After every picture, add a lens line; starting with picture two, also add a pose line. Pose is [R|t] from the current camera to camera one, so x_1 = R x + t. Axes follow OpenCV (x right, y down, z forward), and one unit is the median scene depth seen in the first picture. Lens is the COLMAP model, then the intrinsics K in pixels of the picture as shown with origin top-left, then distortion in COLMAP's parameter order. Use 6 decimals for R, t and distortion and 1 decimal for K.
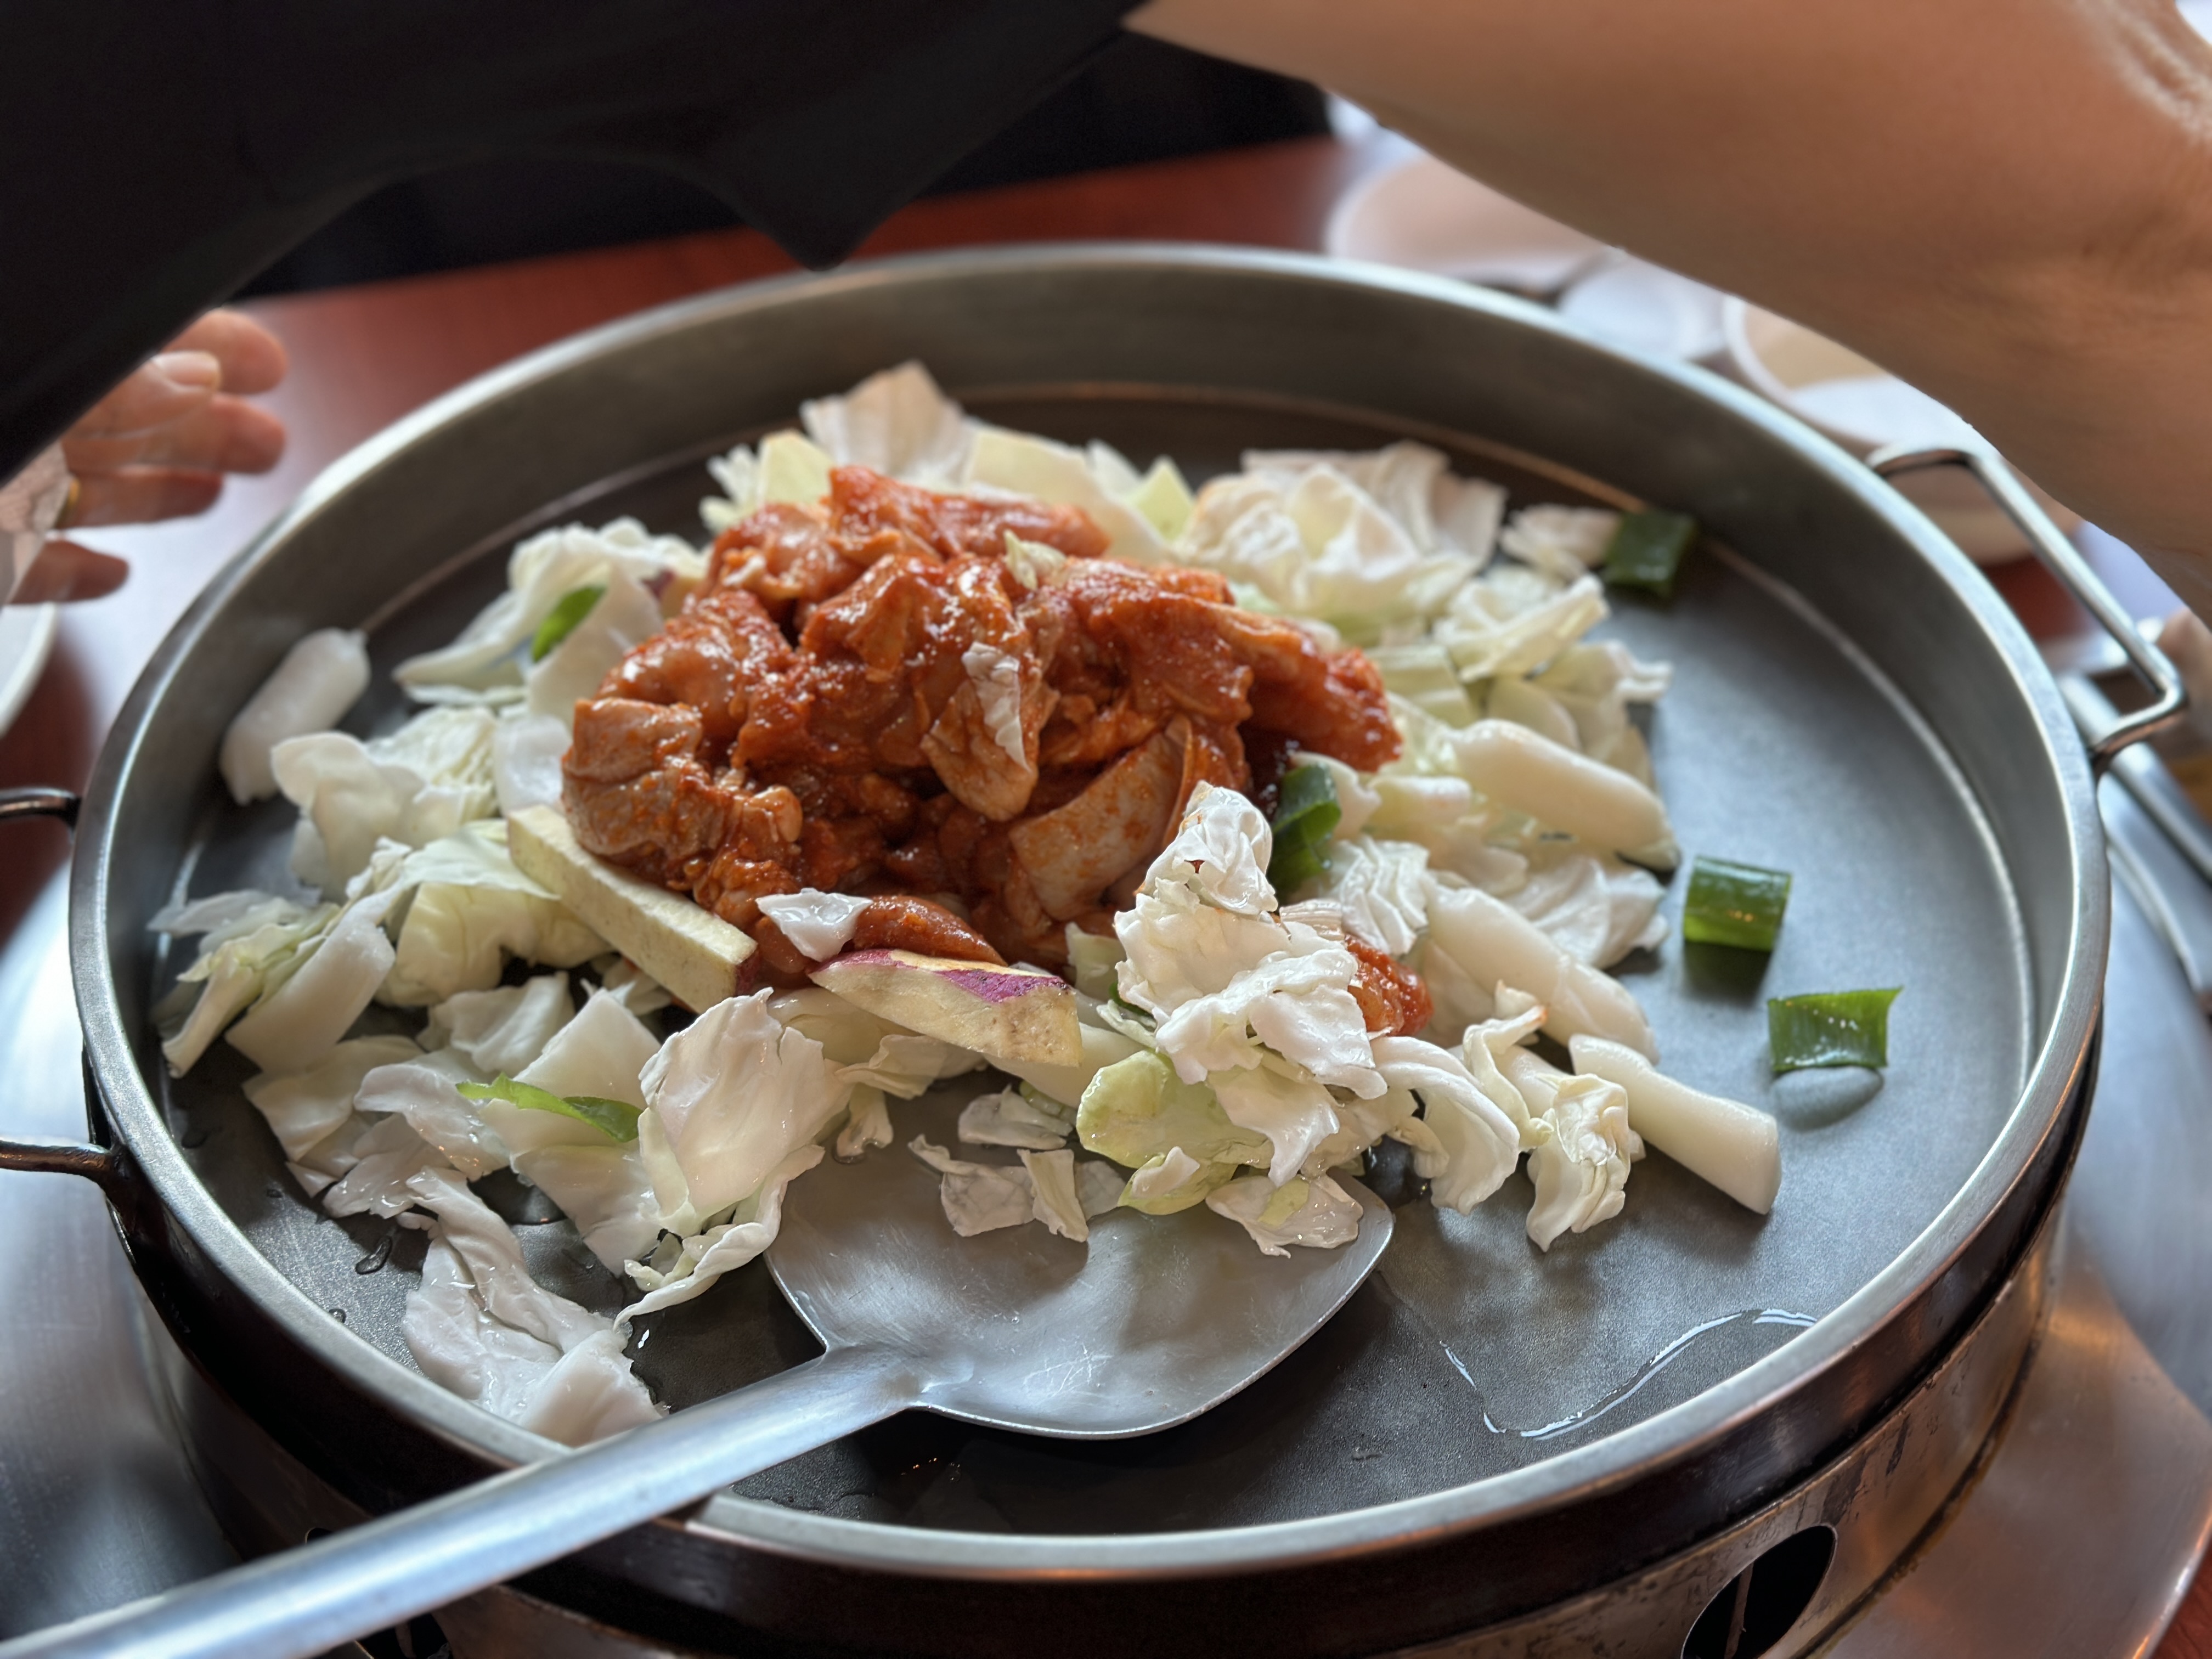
lens RADIAL K [[3093.5, 0, 1109.8], [0, 3093.5, 812.7], [0, 0, 1]] dist [0.106486, 0.000000]
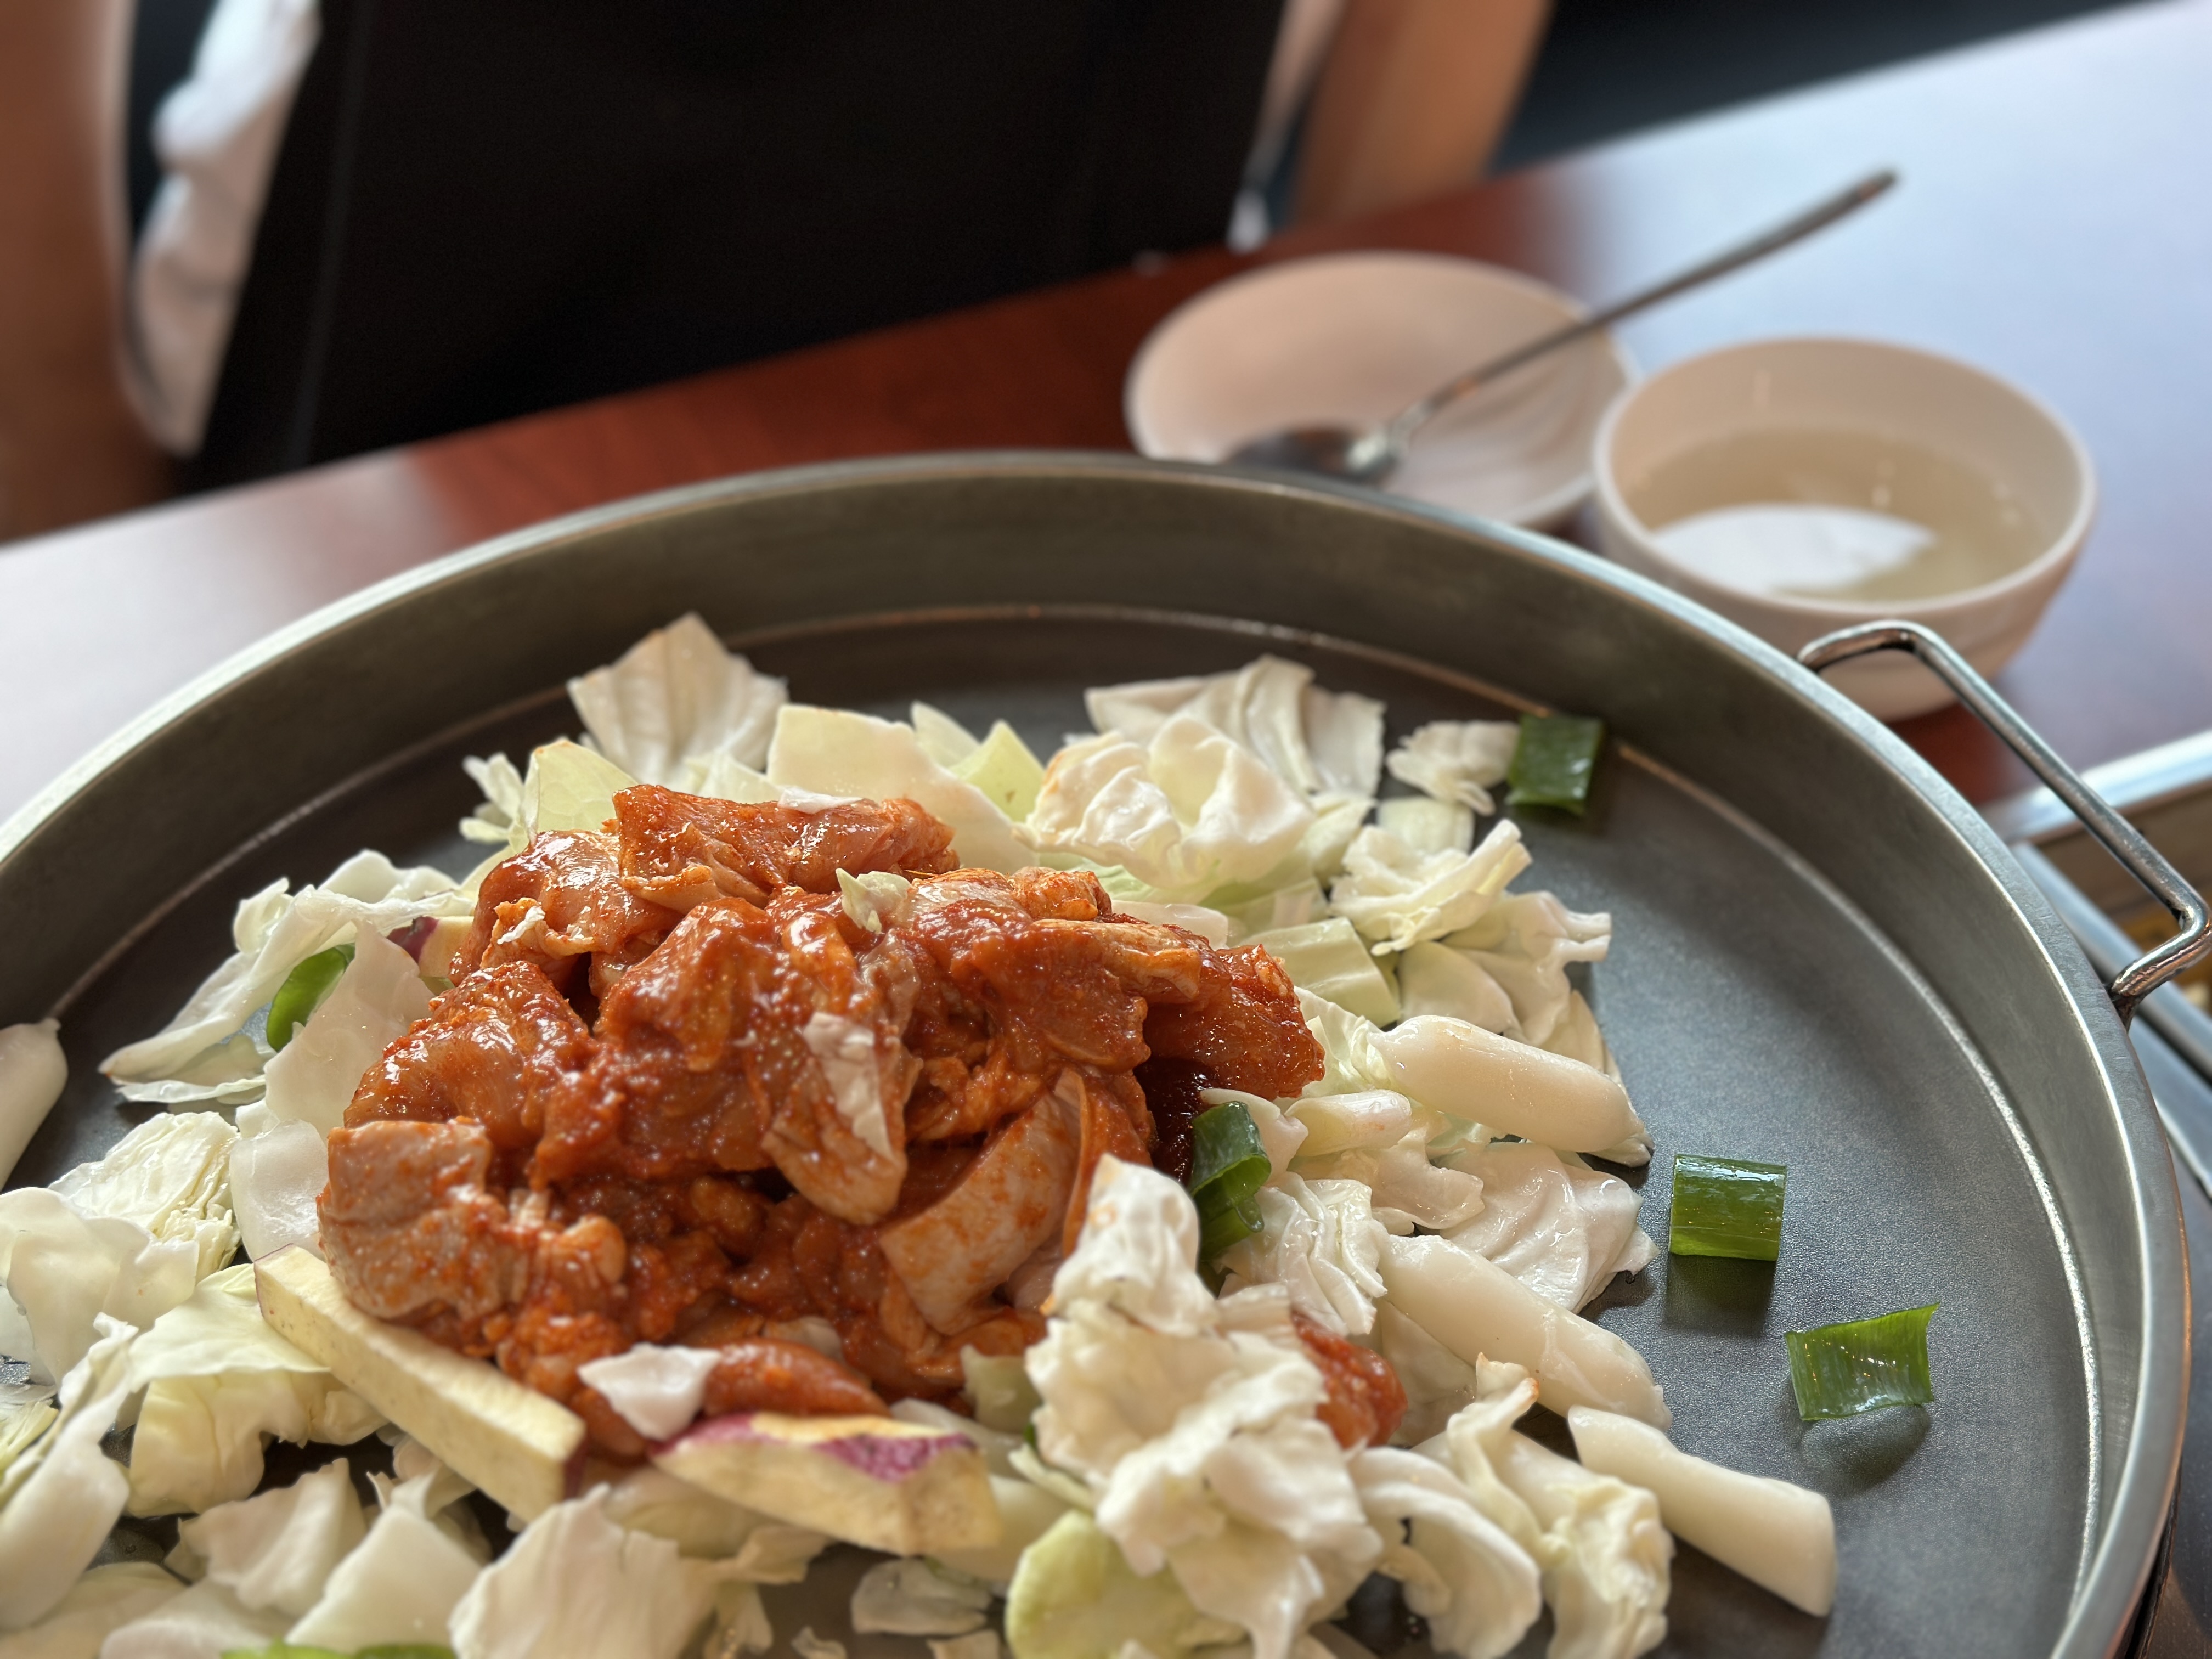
lens RADIAL K [[3093.5, 0, 1123.1], [0, 3093.5, 827.9], [0, 0, 1]] dist [0.106486, 0.000000]
pose [[0.992295, -0.093305, 0.081510, -0.024954], [0.093259, 0.995632, 0.004387, -0.099632], [-0.081564, 0.003248, 0.996663, 0.169597]]
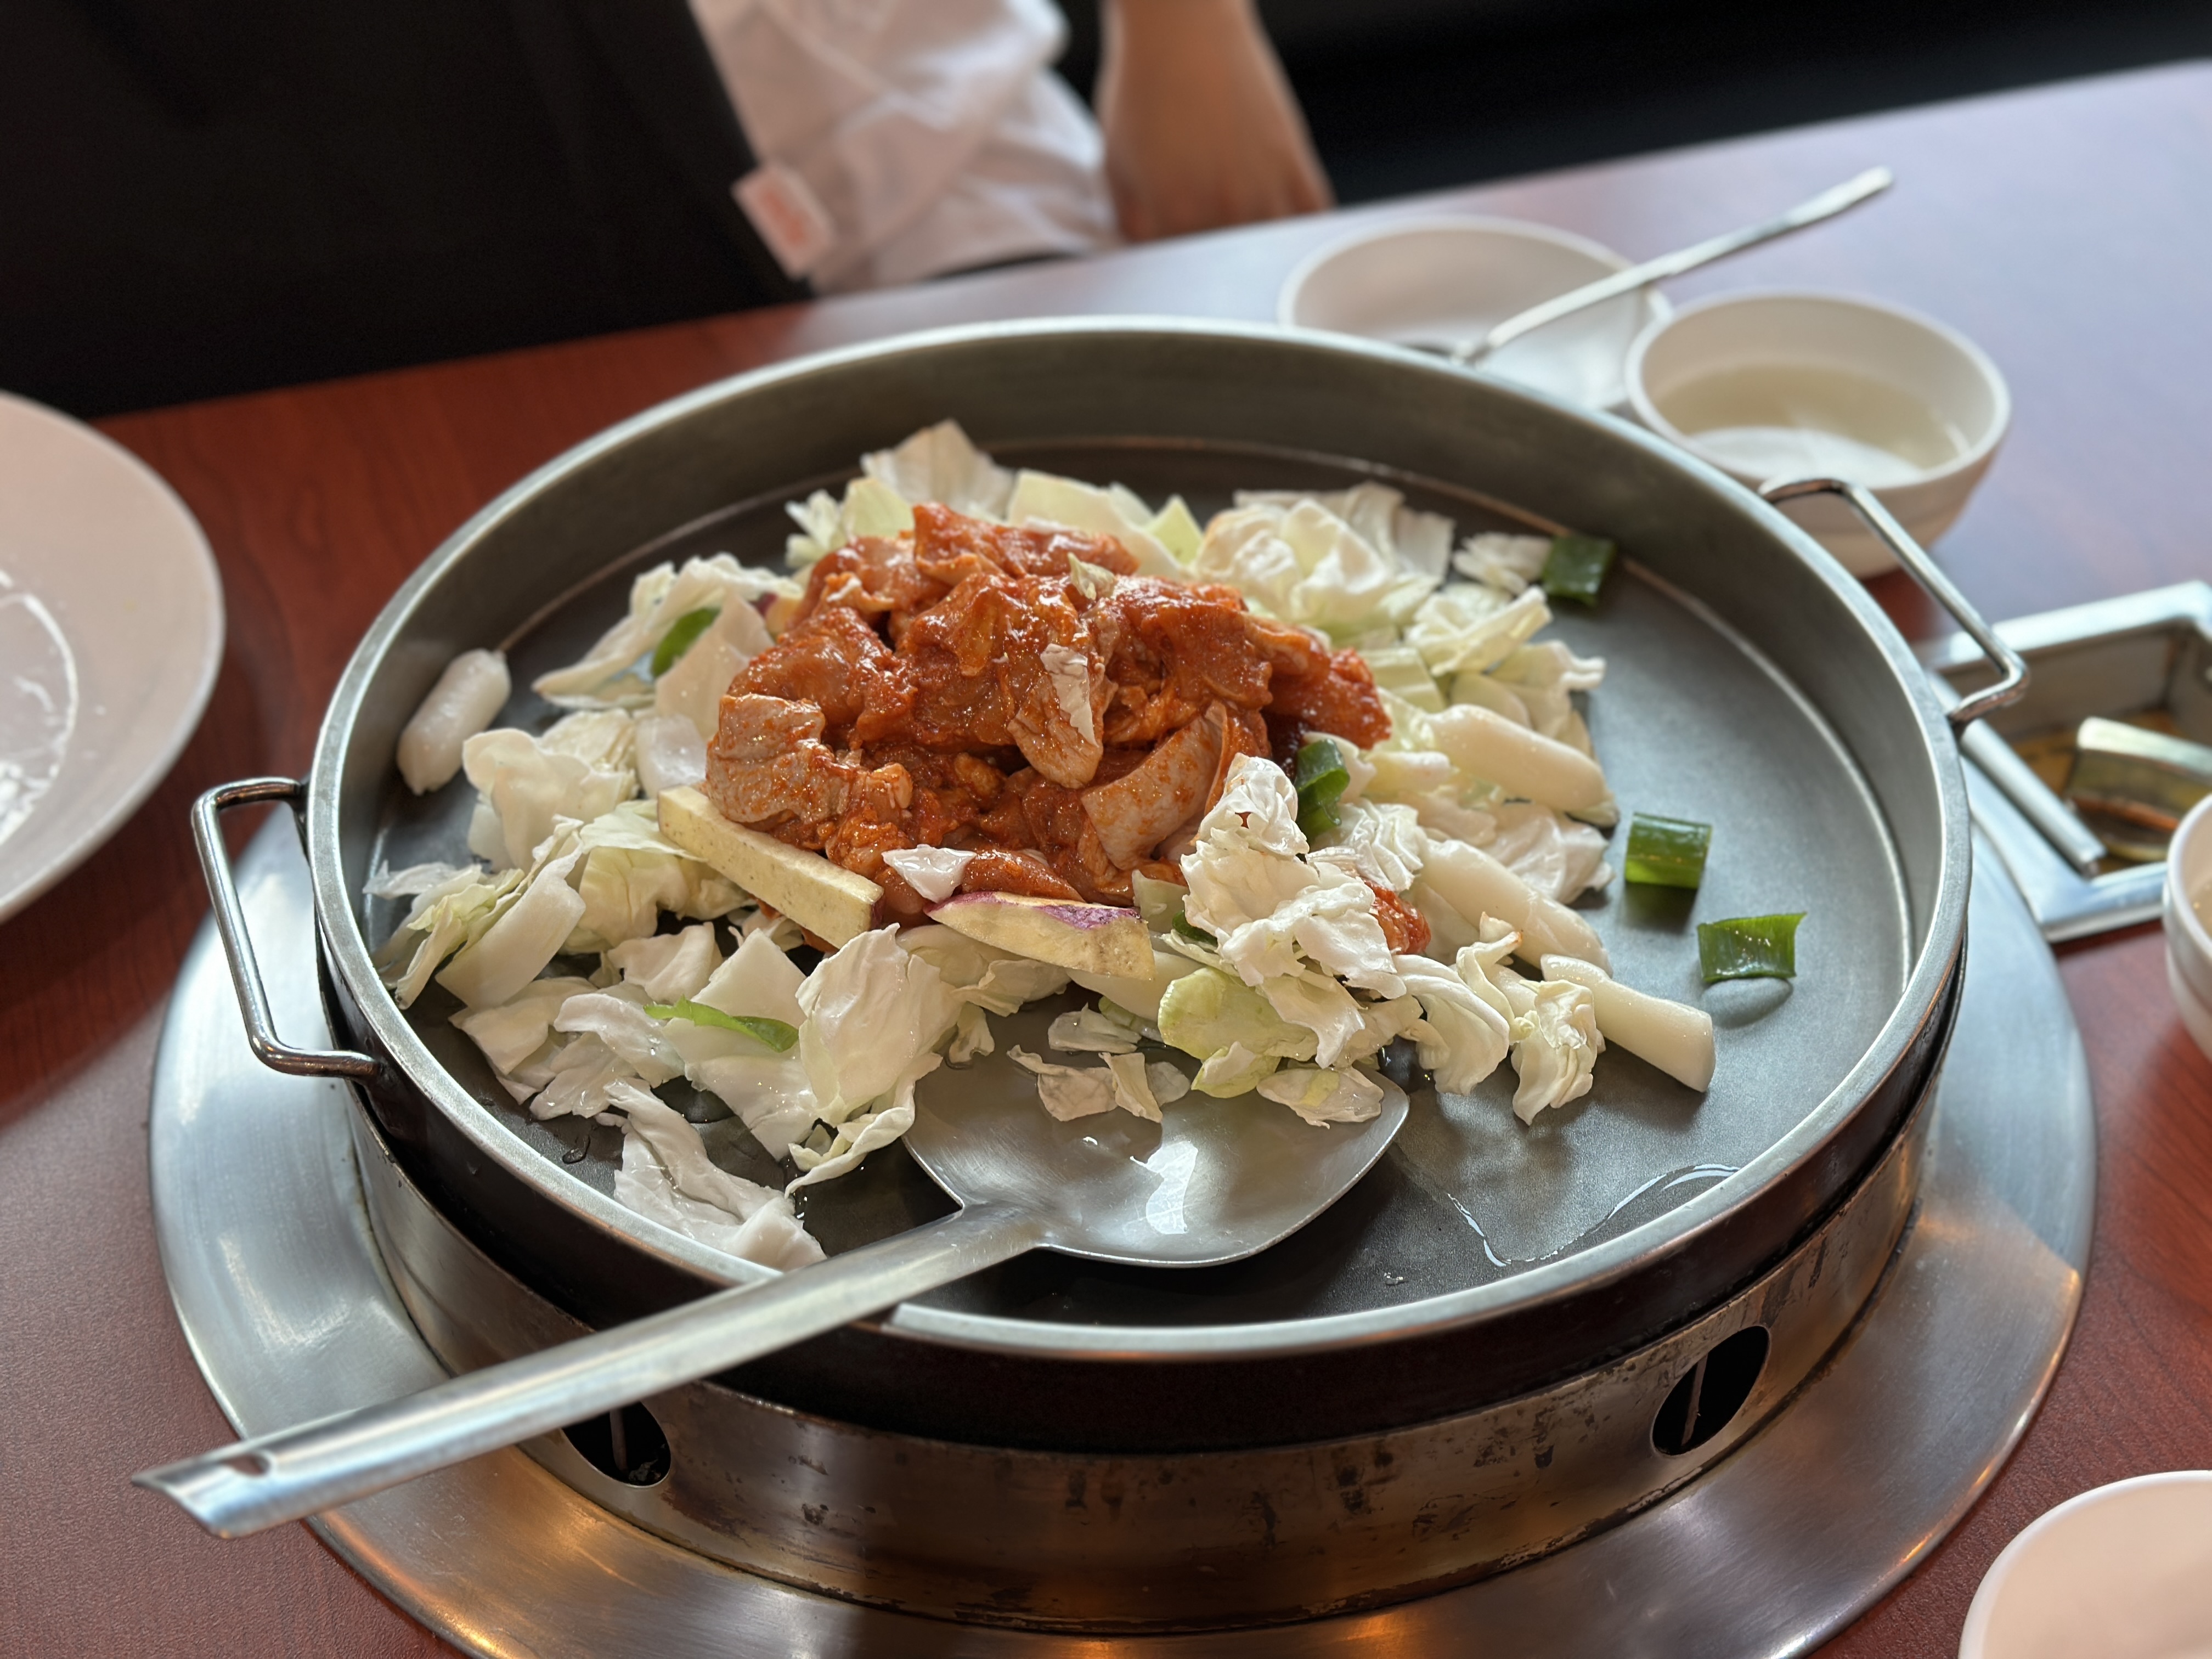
lens RADIAL K [[3093.5, 0, 1087.1], [0, 3093.5, 818.7], [0, 0, 1]] dist [0.106486, 0.000000]
pose [[0.998821, -0.017857, 0.045148, -0.084986], [0.018822, 0.999602, -0.021033, 0.040195], [-0.044754, 0.021858, 0.998759, -0.217331]]
